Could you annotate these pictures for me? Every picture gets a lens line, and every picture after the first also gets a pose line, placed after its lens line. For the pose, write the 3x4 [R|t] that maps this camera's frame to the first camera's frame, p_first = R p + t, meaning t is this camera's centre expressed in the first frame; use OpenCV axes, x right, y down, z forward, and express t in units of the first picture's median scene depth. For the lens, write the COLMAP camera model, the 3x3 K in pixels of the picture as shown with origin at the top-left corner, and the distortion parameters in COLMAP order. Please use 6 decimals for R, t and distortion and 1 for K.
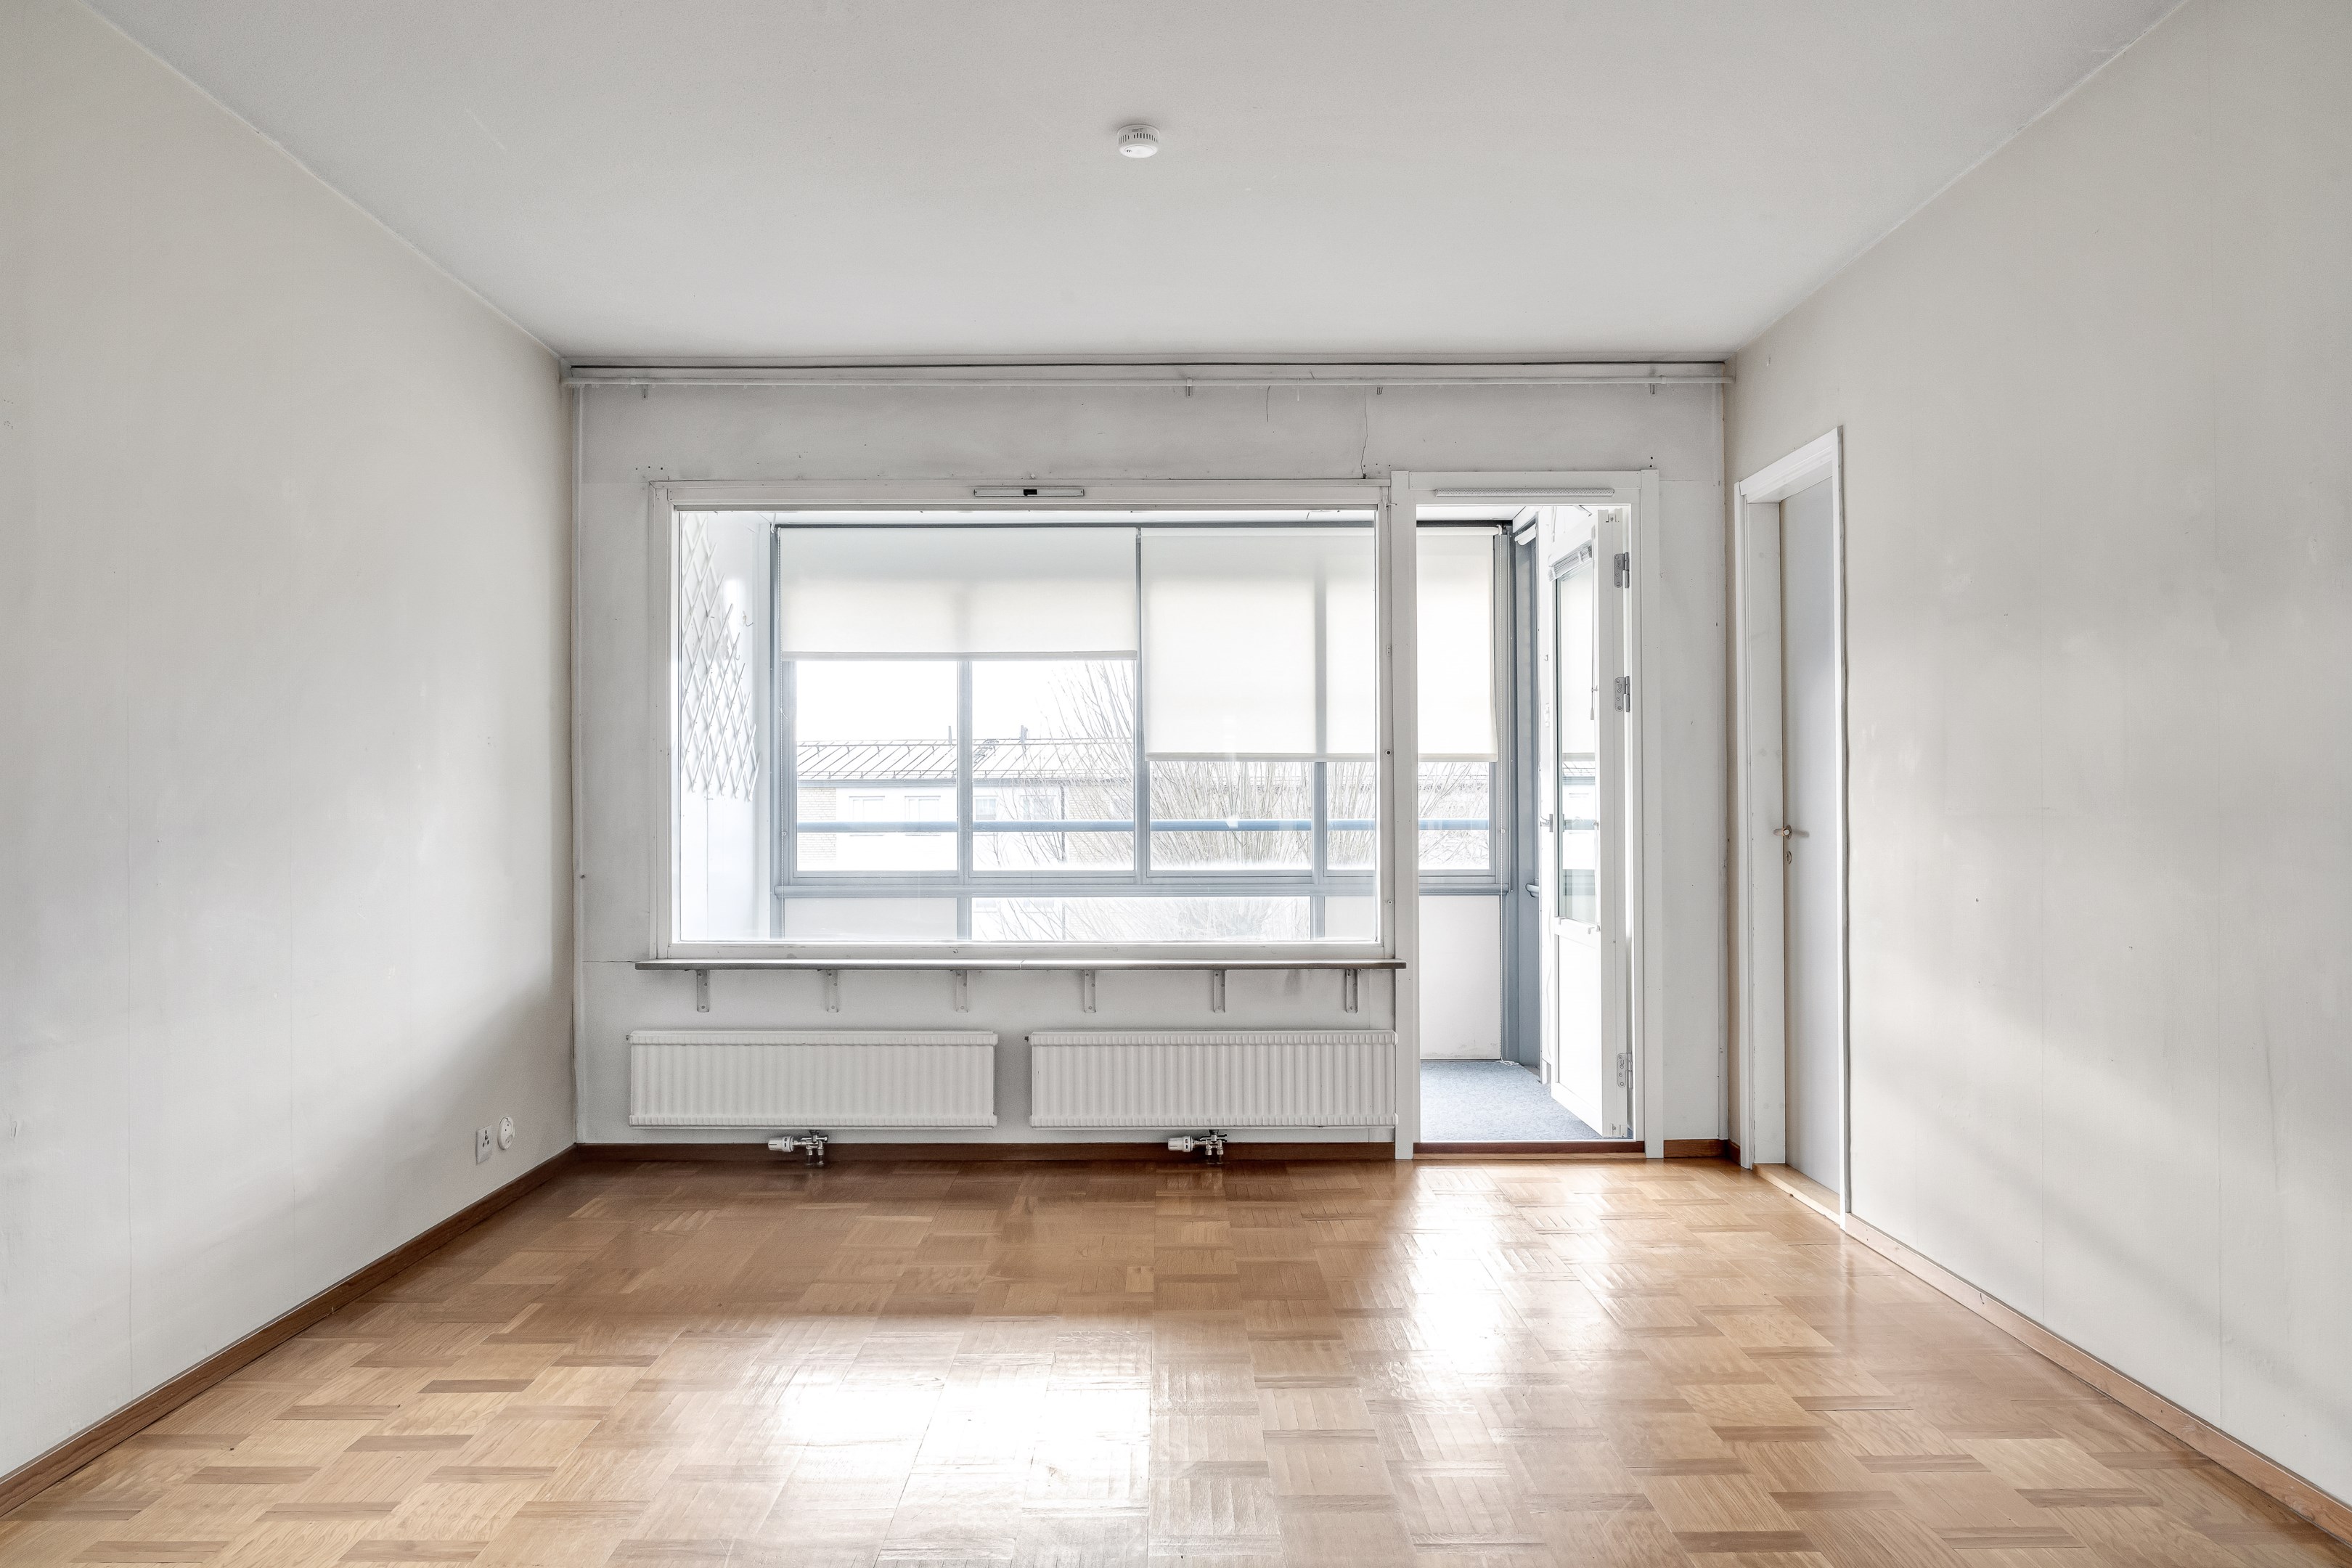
lens RADIAL K [[1563.9, 0, 1185.8], [0, 1563.9, 780.5], [0, 0, 1]] dist [0.023078, 0.000397]
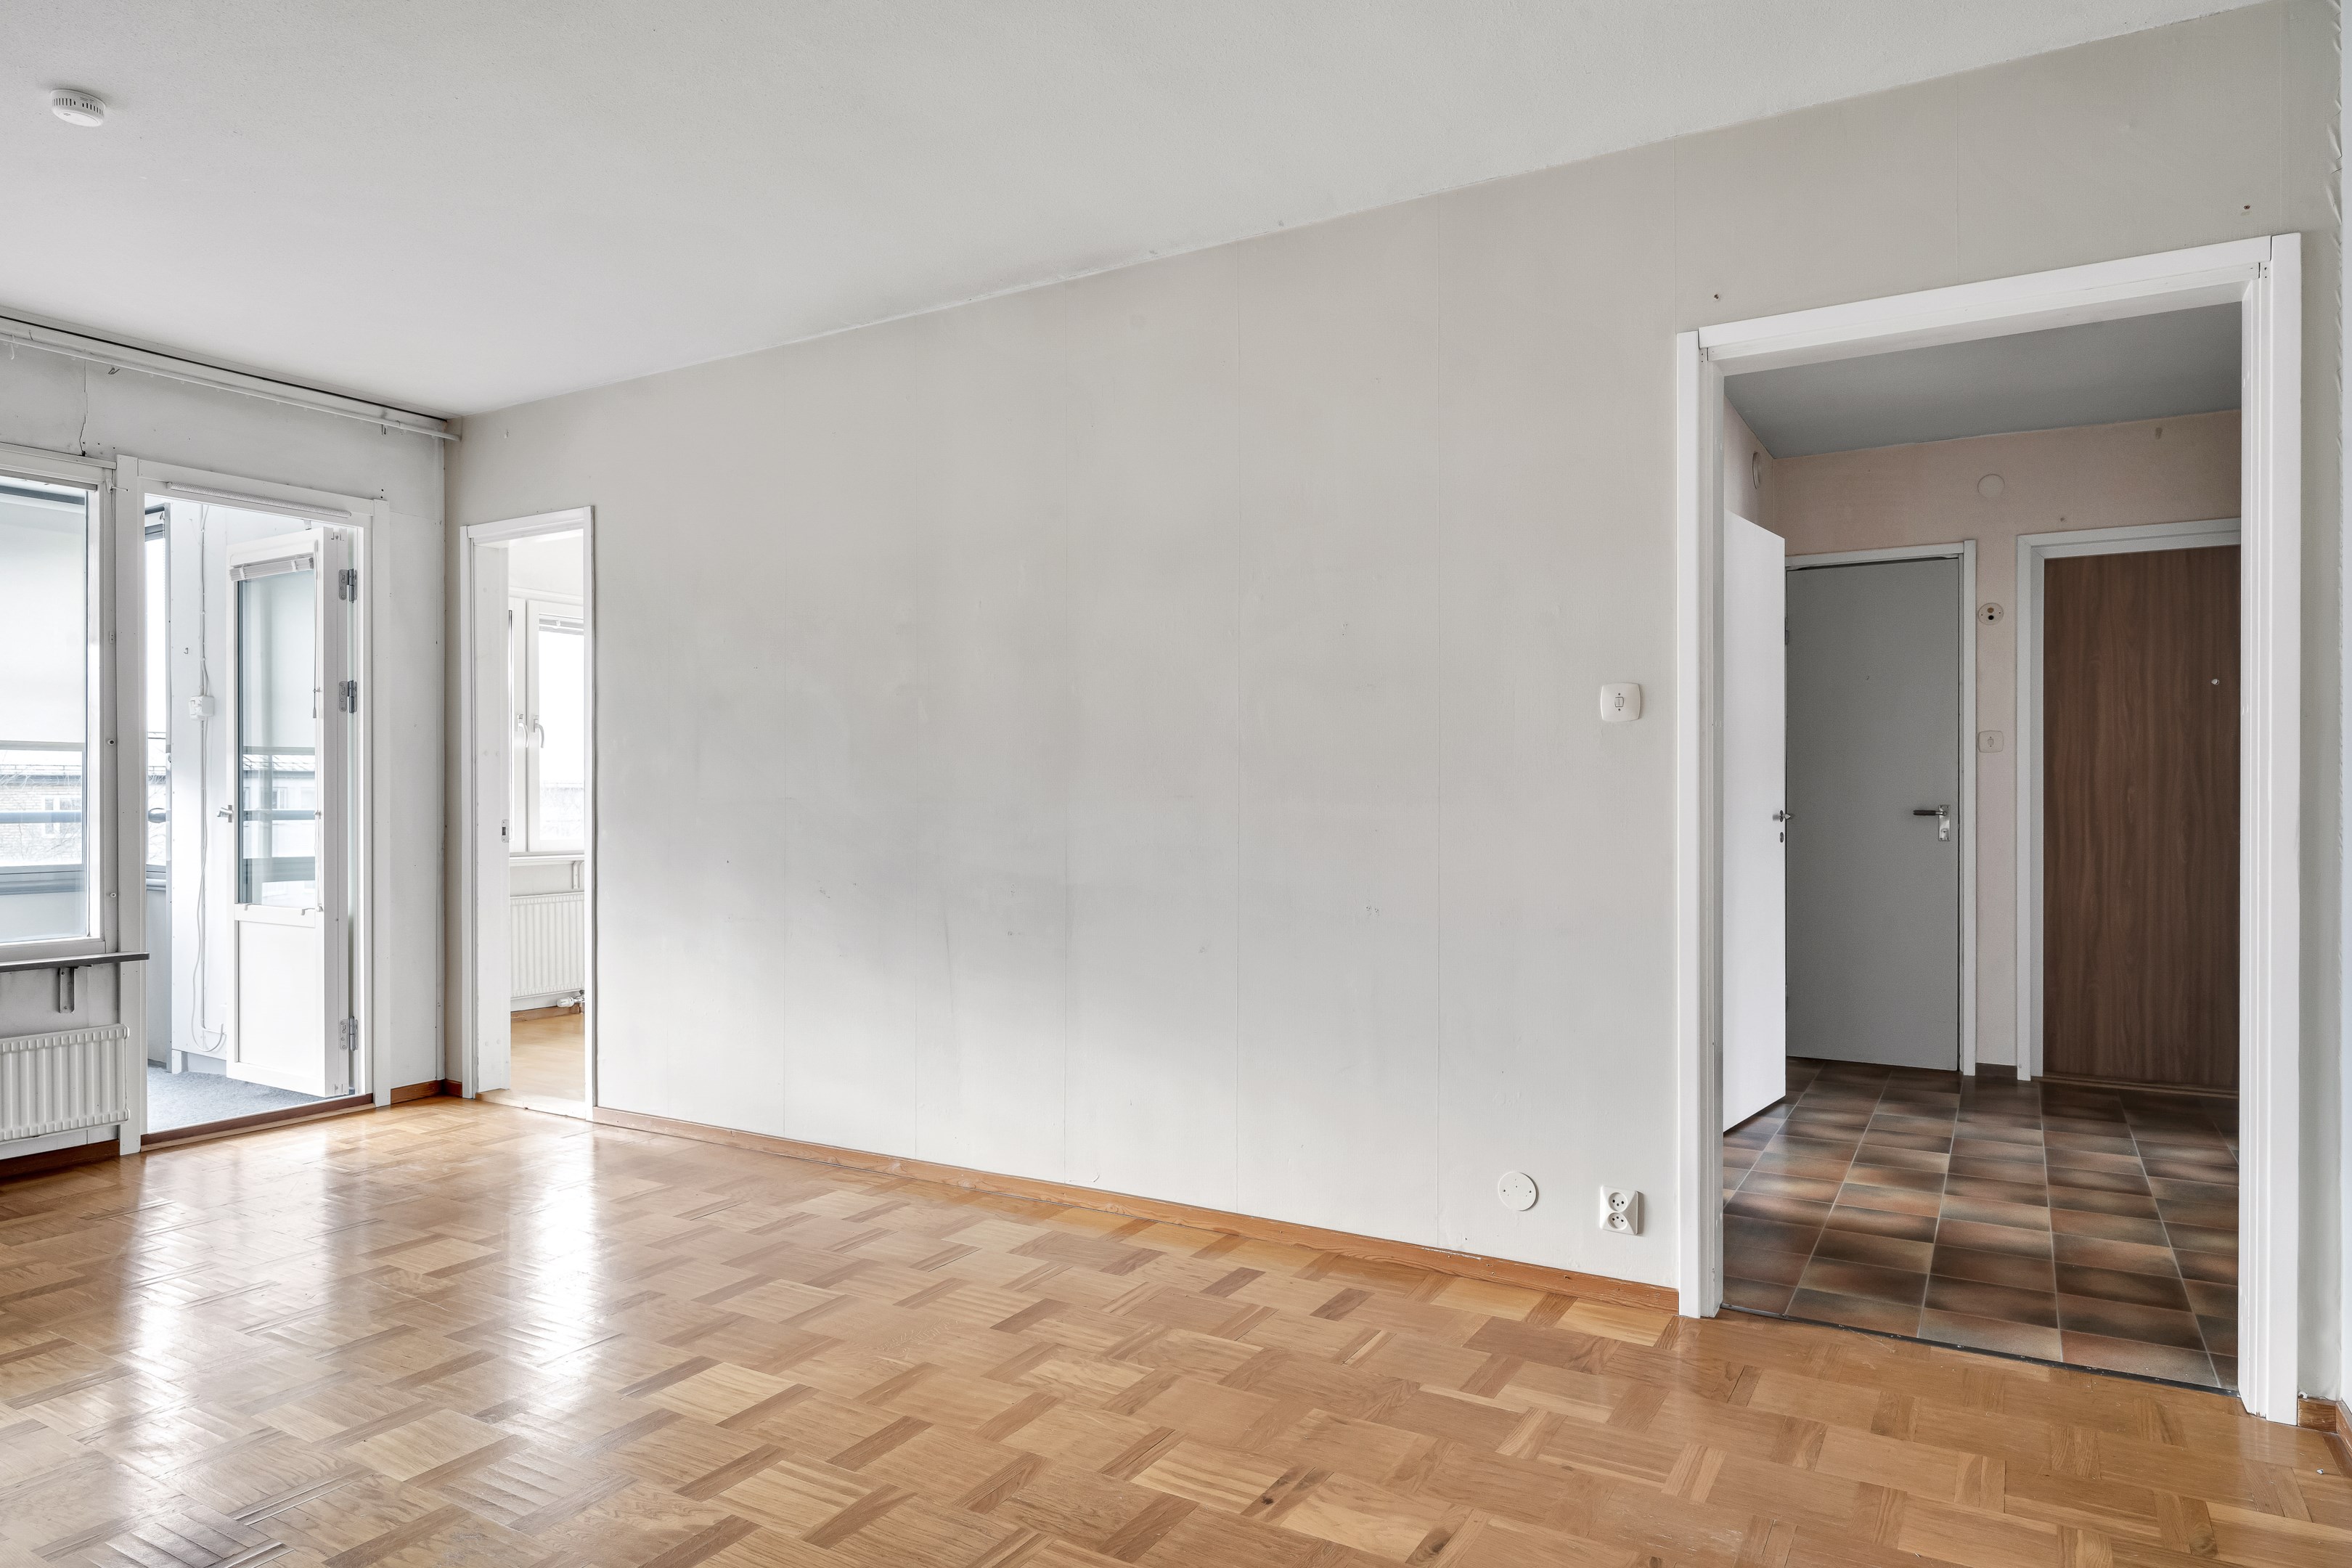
lens RADIAL K [[1517.0, 0, 1084.5], [0, 1517.0, 798.9], [0, 0, 1]] dist [-0.007105, 0.001017]
pose [[0.544646, 0.000608, 0.838666, -0.335882], [-0.014140, 0.999864, 0.008458, 0.000844], [-0.838547, -0.016465, 0.544580, -0.023660]]
